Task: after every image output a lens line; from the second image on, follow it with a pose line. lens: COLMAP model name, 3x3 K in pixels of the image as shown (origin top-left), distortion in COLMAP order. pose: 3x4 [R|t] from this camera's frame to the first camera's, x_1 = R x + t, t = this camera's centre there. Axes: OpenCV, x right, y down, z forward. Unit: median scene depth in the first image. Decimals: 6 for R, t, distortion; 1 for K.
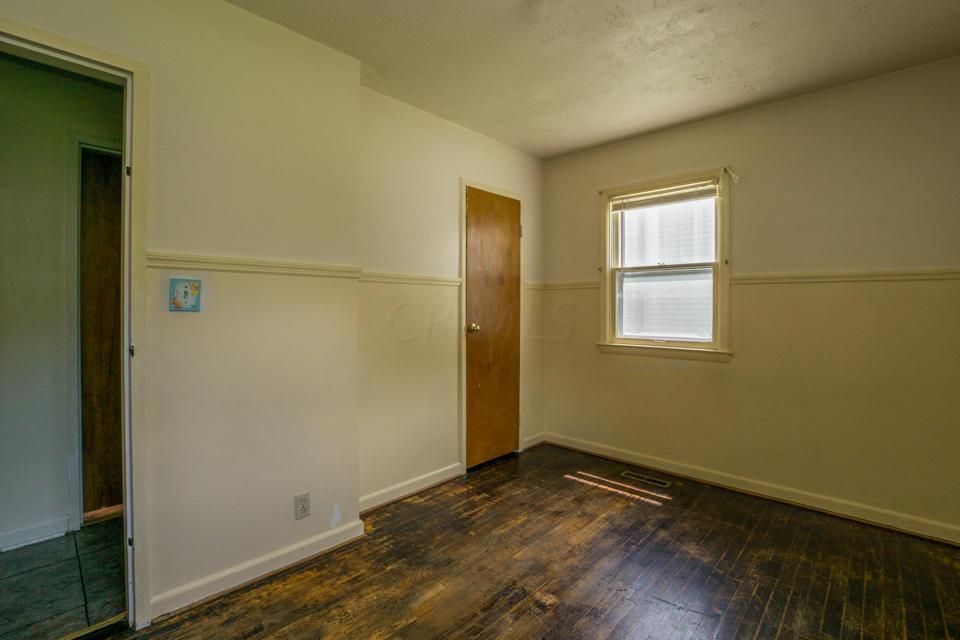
lens RADIAL K [[432.9, 0, 489.3], [0, 432.9, 310.3], [0, 0, 1]] dist [-0.026485, -0.000145]
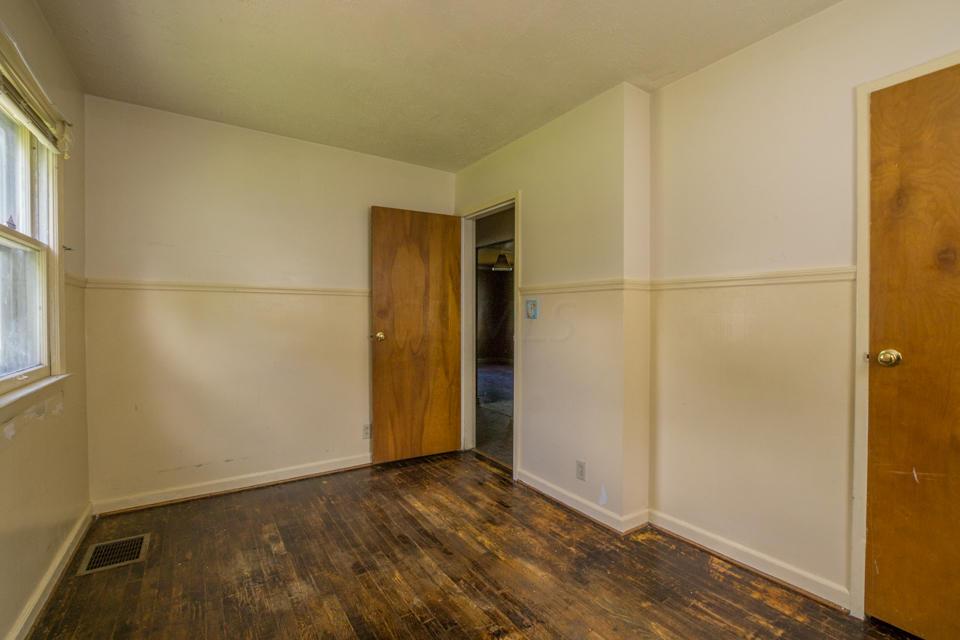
lens RADIAL K [[432.9, 0, 486.7], [0, 432.9, 323.7], [0, 0, 1]] dist [-0.026485, -0.000145]
pose [[-0.224291, 0.016586, -0.974381, 0.881534], [-0.010632, 0.999754, 0.019465, -0.007193], [0.974464, 0.014725, -0.224059, 1.002809]]
